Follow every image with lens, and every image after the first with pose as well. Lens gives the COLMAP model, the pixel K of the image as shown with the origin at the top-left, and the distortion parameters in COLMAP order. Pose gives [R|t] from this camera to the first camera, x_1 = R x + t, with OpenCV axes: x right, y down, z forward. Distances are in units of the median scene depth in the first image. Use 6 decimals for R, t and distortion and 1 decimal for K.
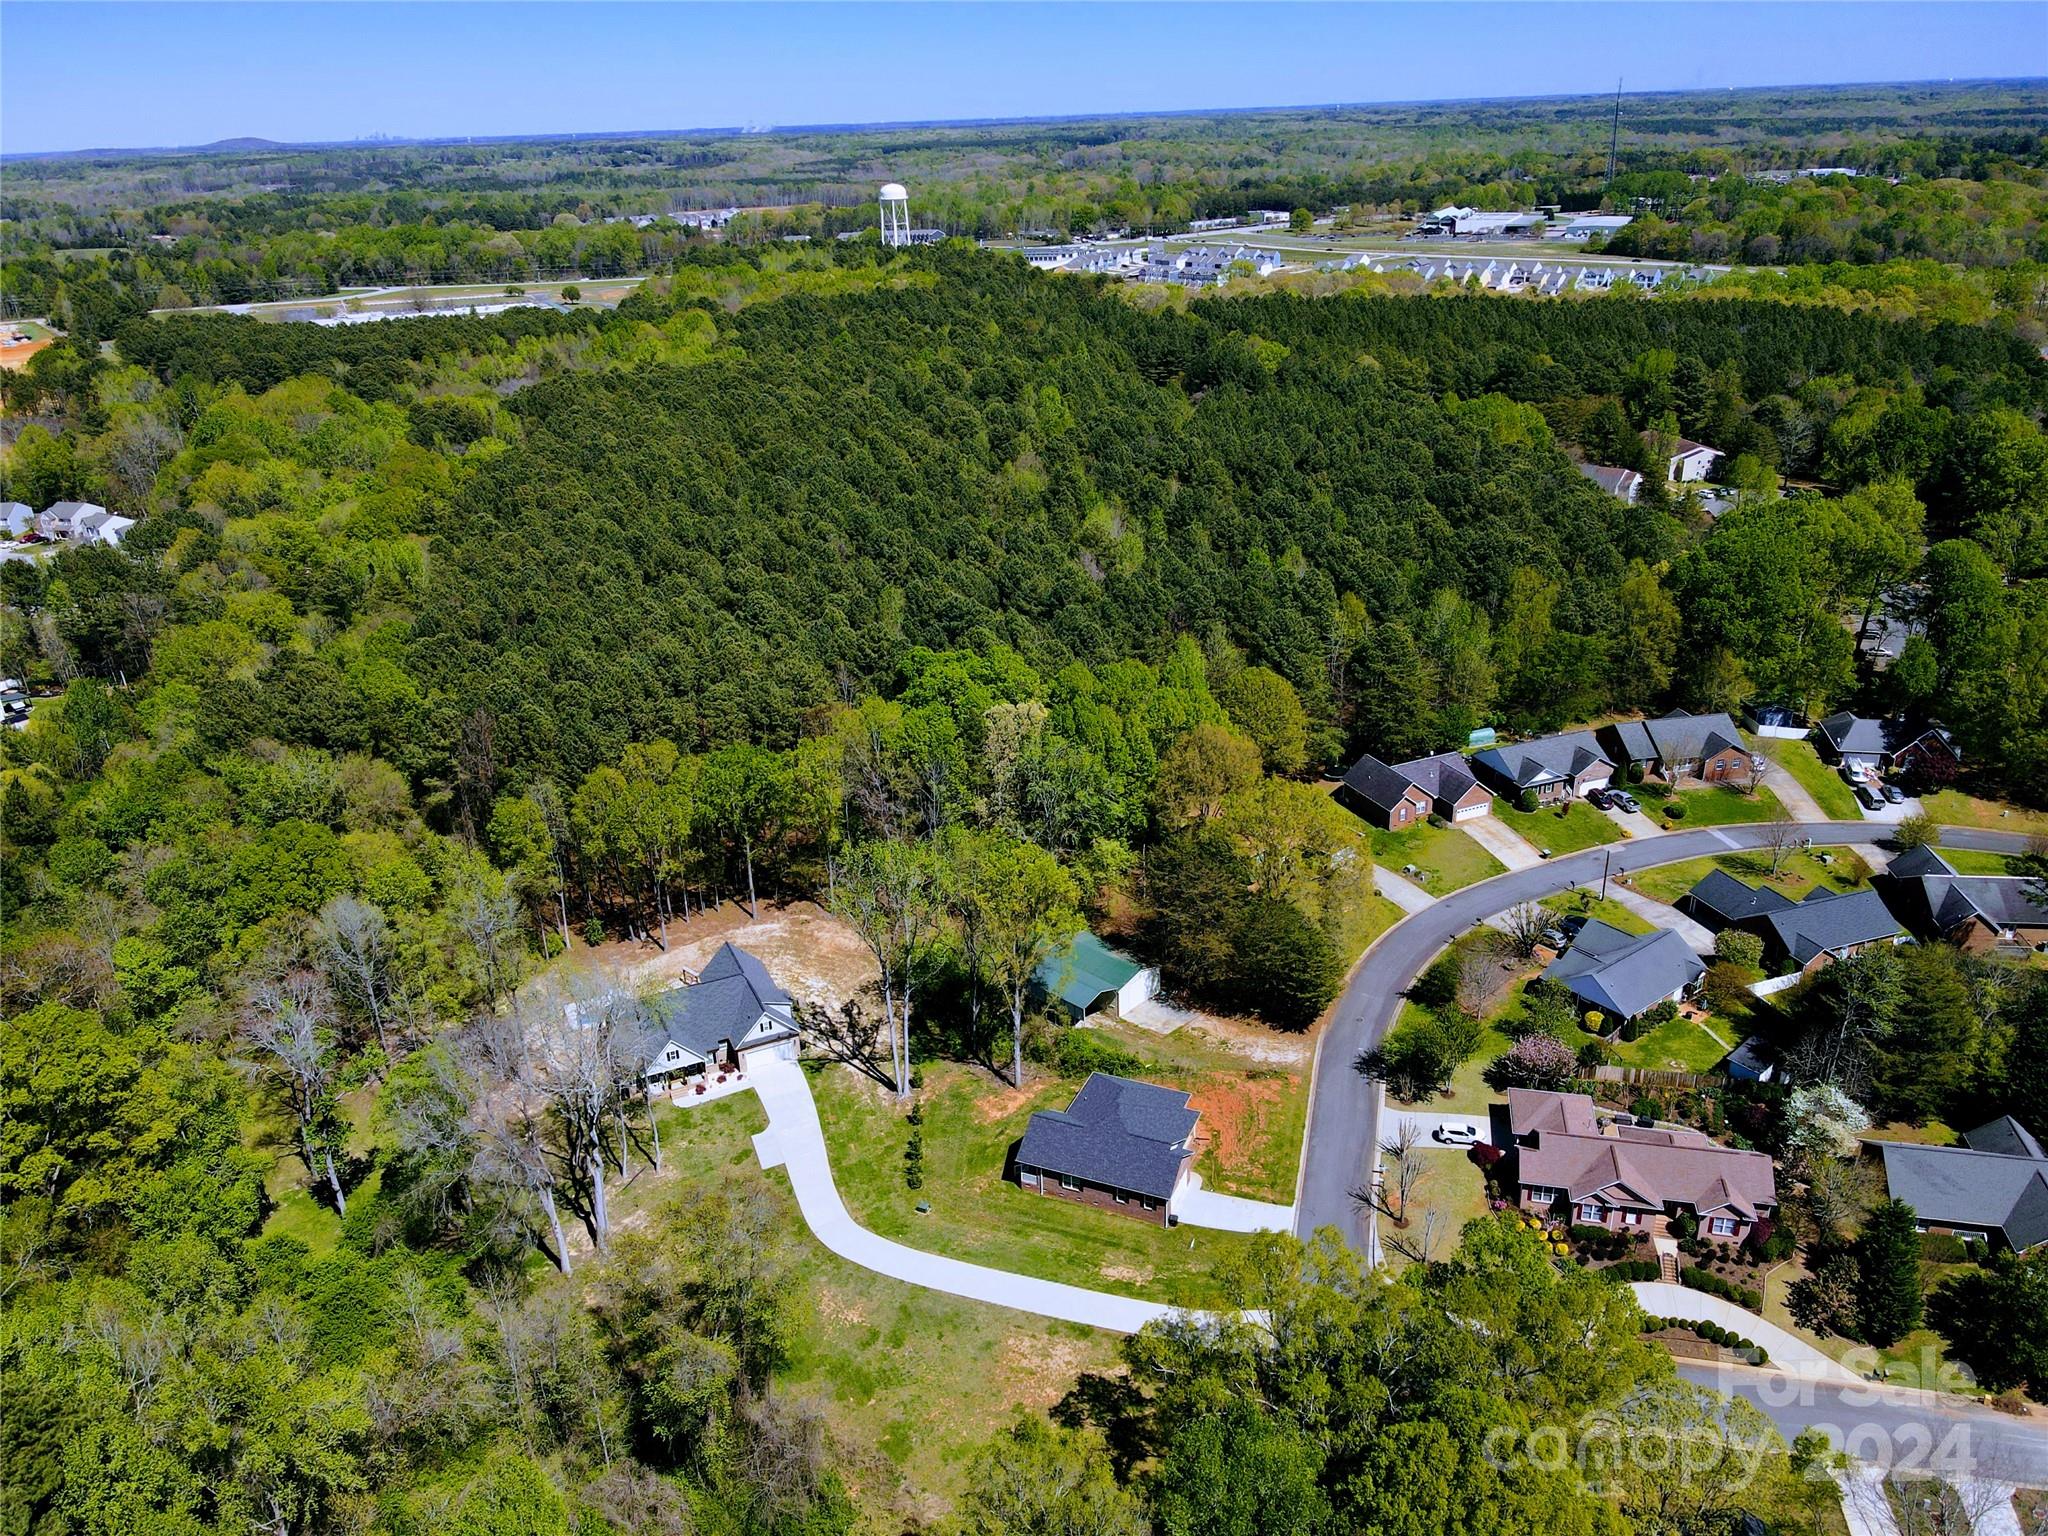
lens RADIAL K [[1477.9, 0, 1028.8], [0, 1477.9, 772.1], [0, 0, 1]] dist [-0.005906, 0.009526]
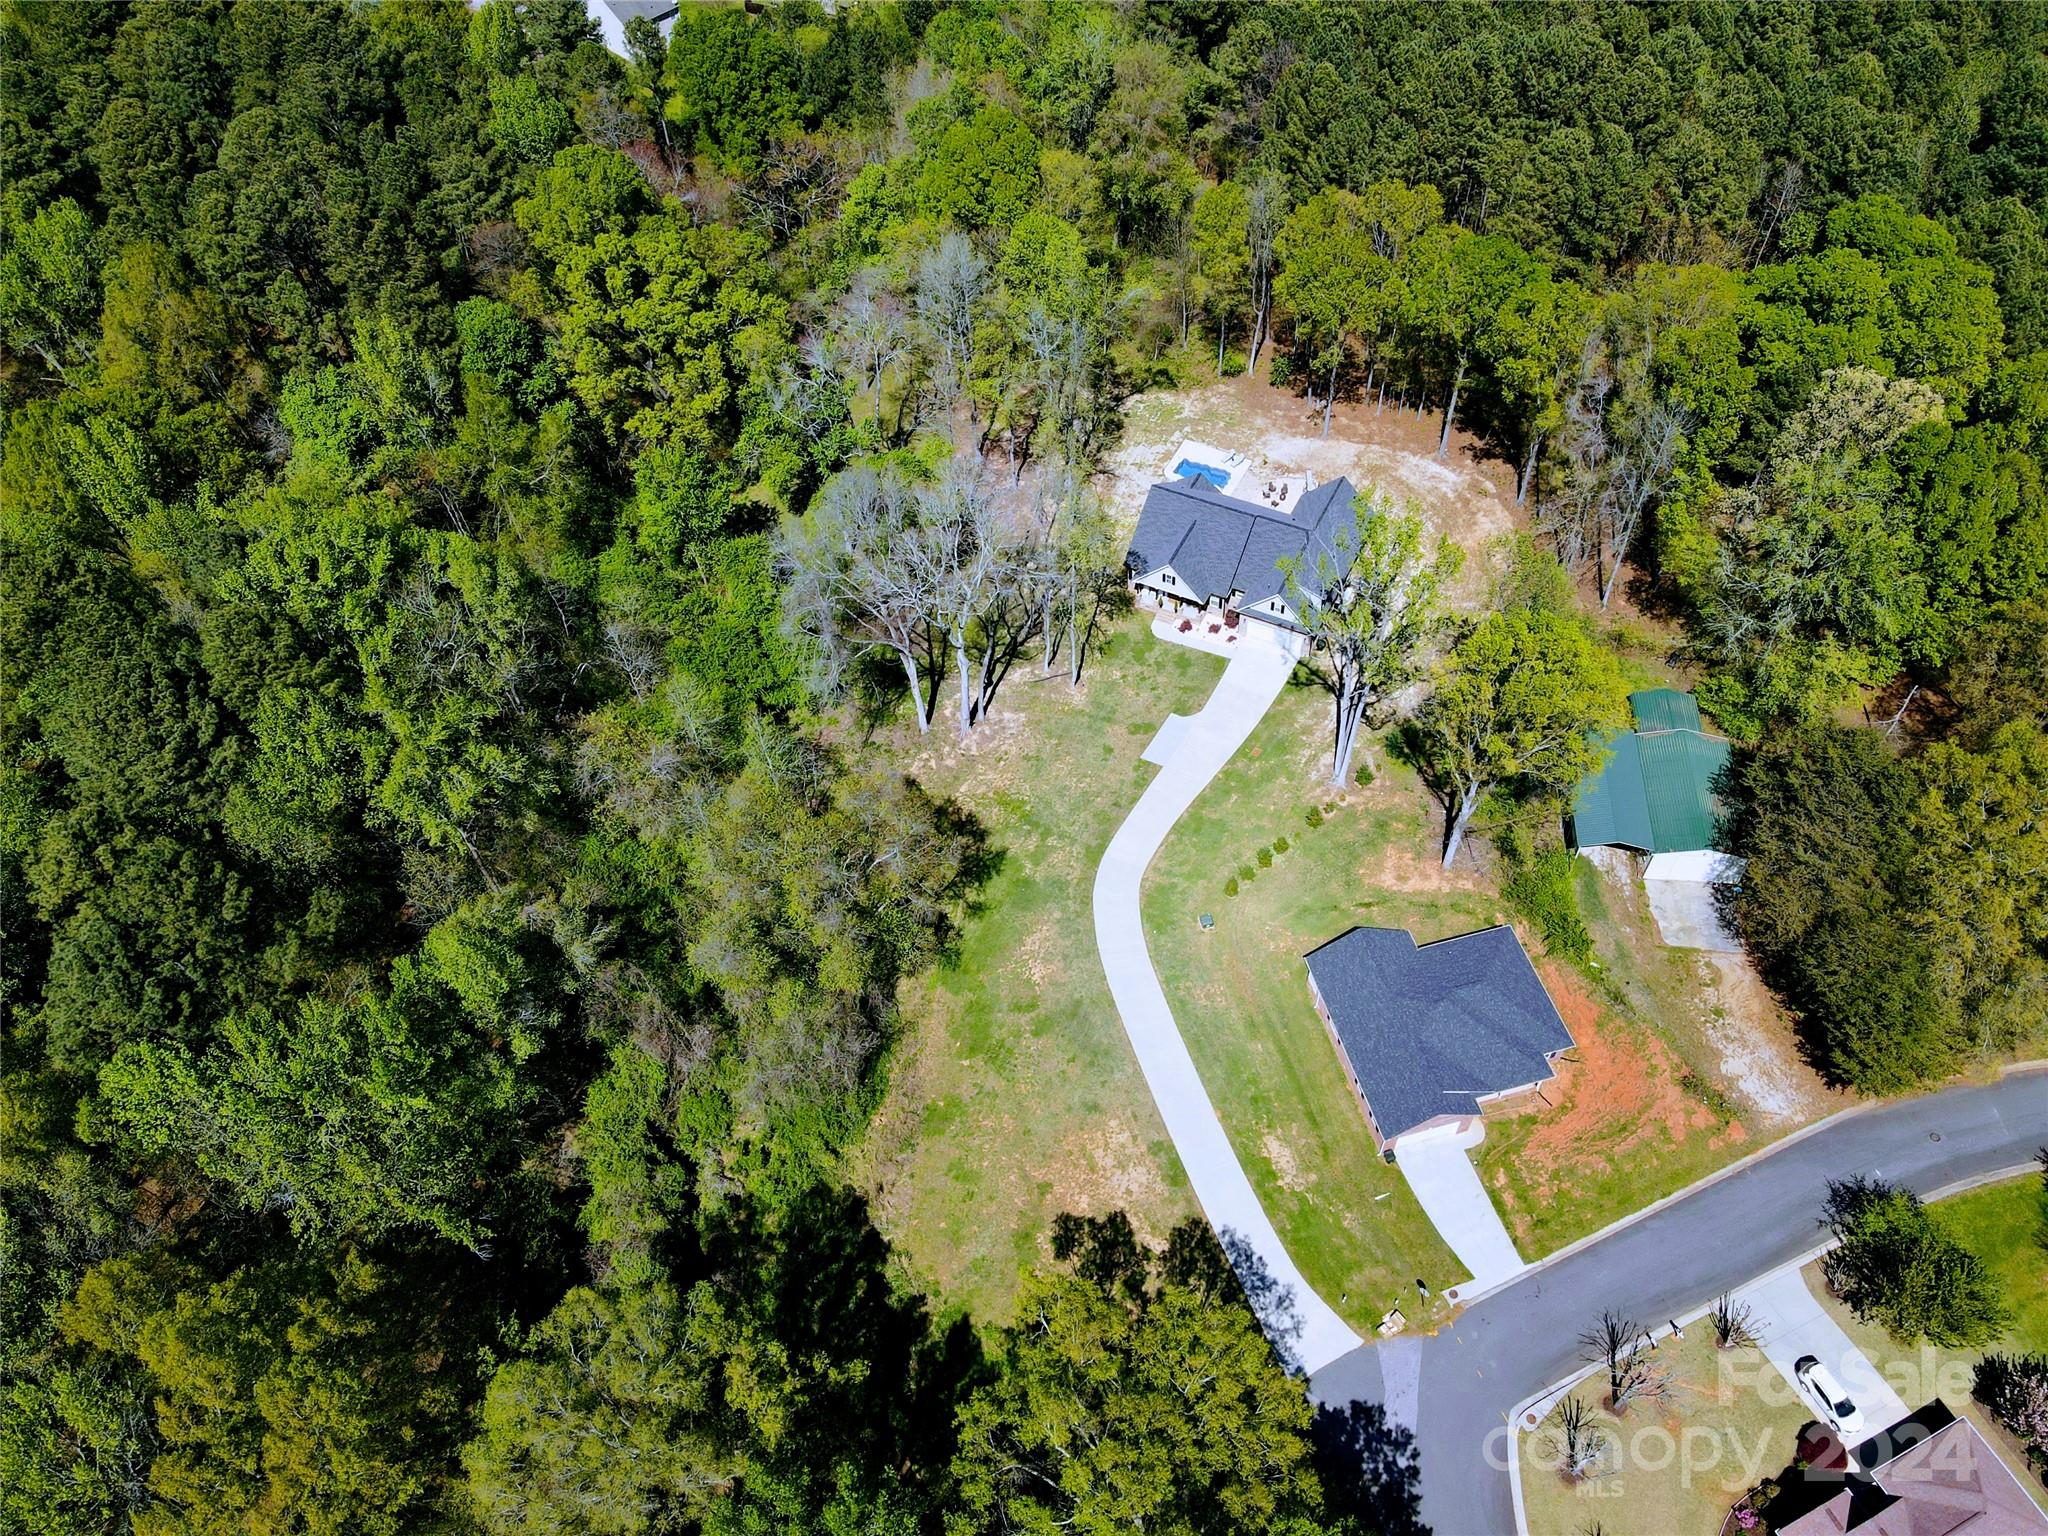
lens RADIAL K [[1477.9, 0, 1028.8], [0, 1477.9, 772.1], [0, 0, 1]] dist [-0.005906, 0.009526]
pose [[0.613778, 0.625553, -0.481621, 0.198727], [-0.283057, 0.743860, 0.605435, -0.227869], [0.736991, -0.235277, 0.633632, 0.362169]]
